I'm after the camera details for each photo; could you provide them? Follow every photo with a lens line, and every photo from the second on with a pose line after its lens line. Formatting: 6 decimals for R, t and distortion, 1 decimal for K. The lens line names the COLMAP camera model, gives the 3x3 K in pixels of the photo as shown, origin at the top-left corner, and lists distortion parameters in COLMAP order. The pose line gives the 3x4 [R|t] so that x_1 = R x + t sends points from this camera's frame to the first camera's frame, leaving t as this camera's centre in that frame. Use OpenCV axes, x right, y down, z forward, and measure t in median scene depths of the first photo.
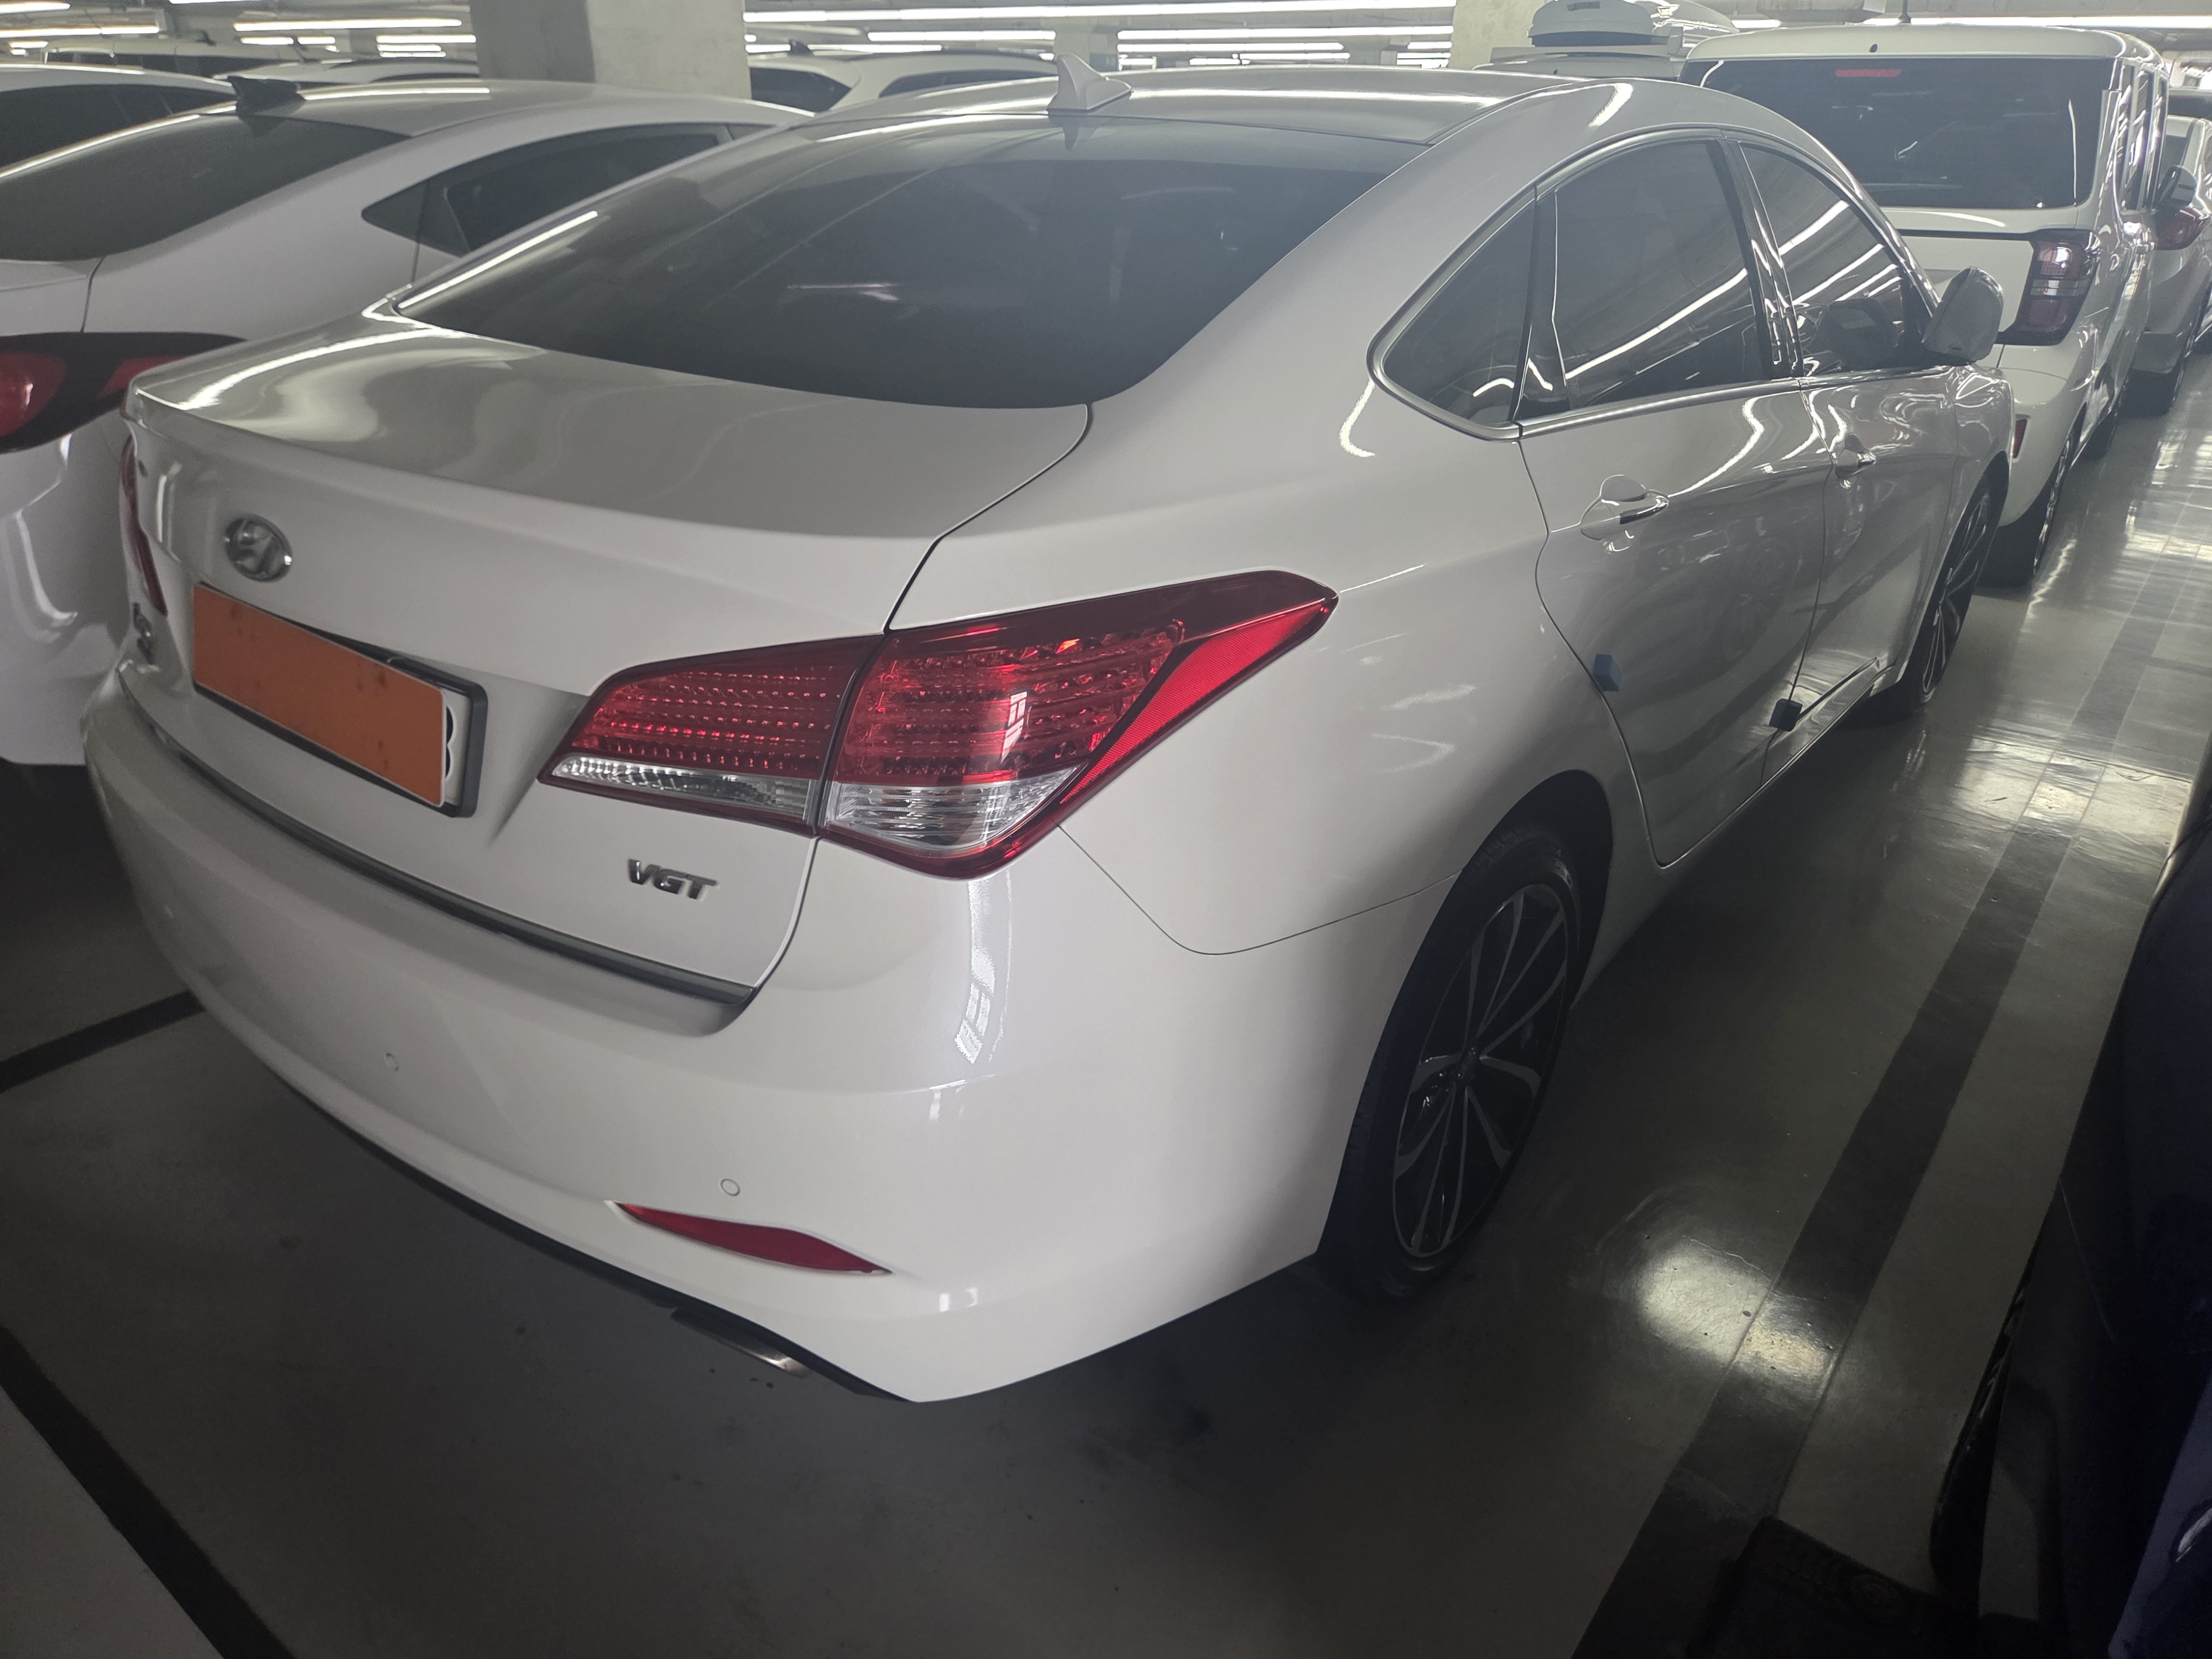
lens RADIAL K [[1489.2, 0, 1100.6], [0, 1489.2, 842.8], [0, 0, 1]] dist [0.048304, -0.051508]
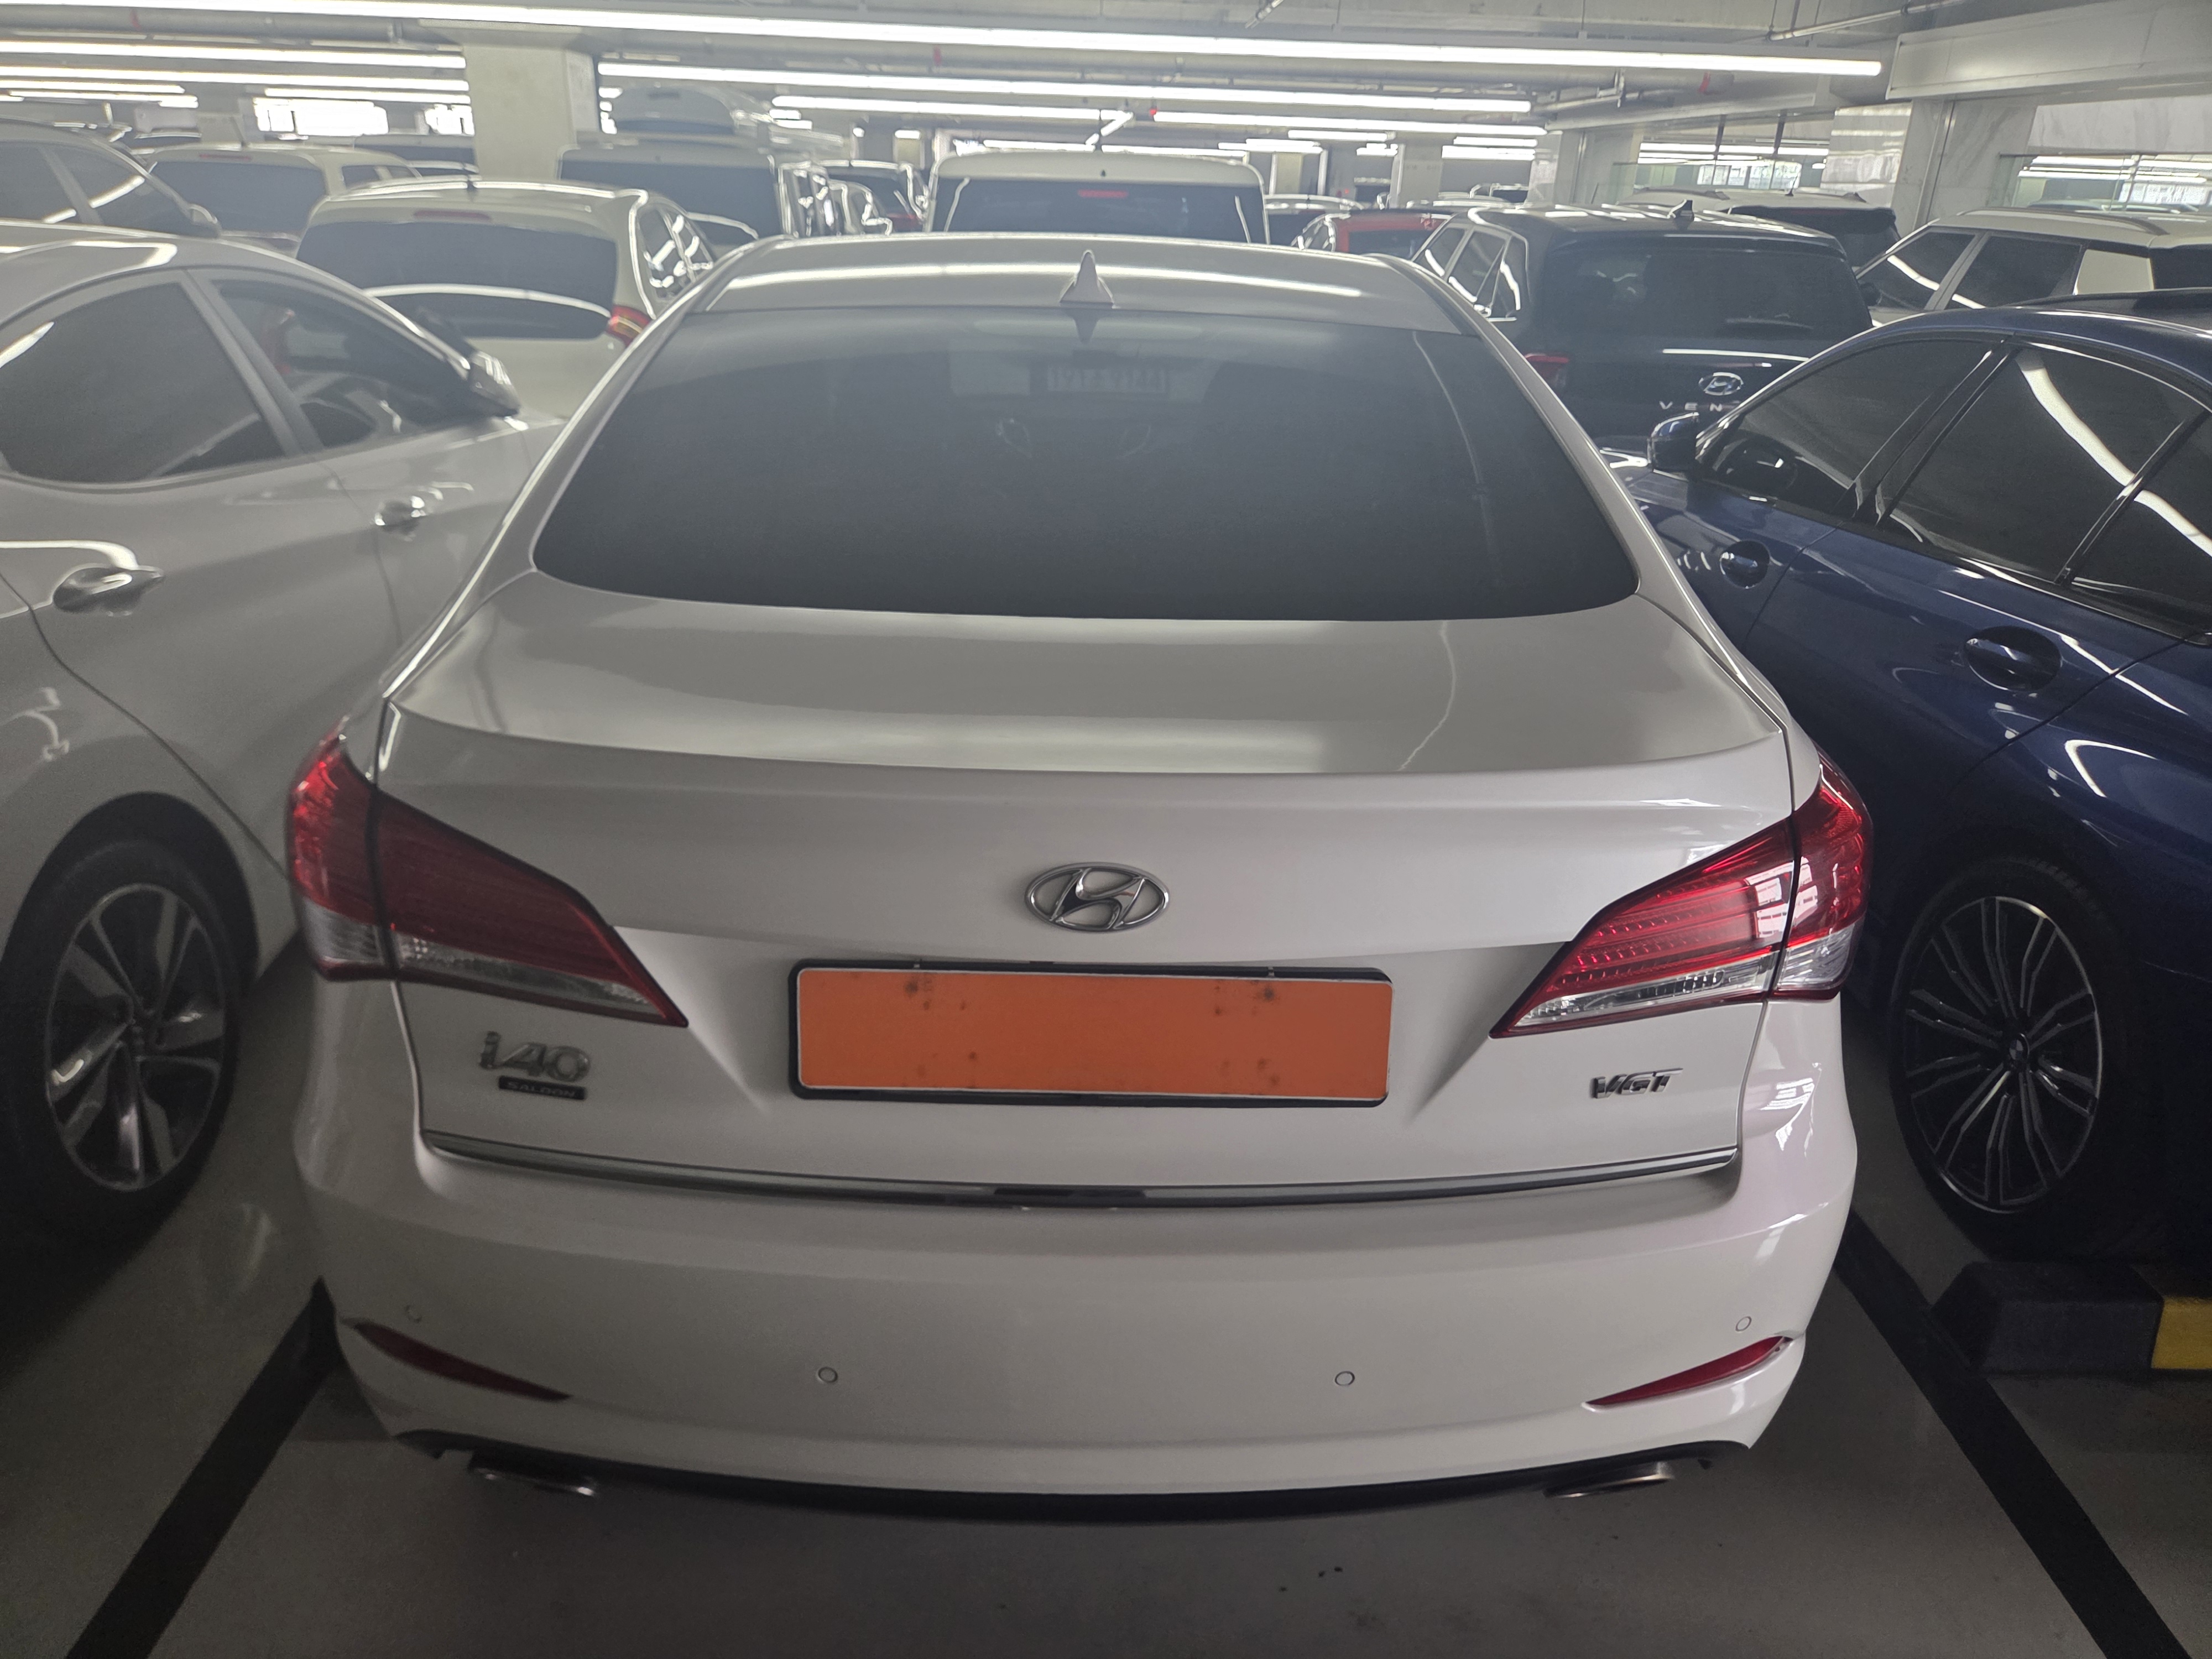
lens RADIAL K [[1489.2, 0, 1100.6], [0, 1489.2, 842.8], [0, 0, 1]] dist [0.048304, -0.051508]
pose [[0.780431, -0.240129, 0.577292, -0.351152], [0.255664, 0.965152, 0.055835, -0.090572], [-0.570582, 0.104018, 0.814627, 0.092069]]
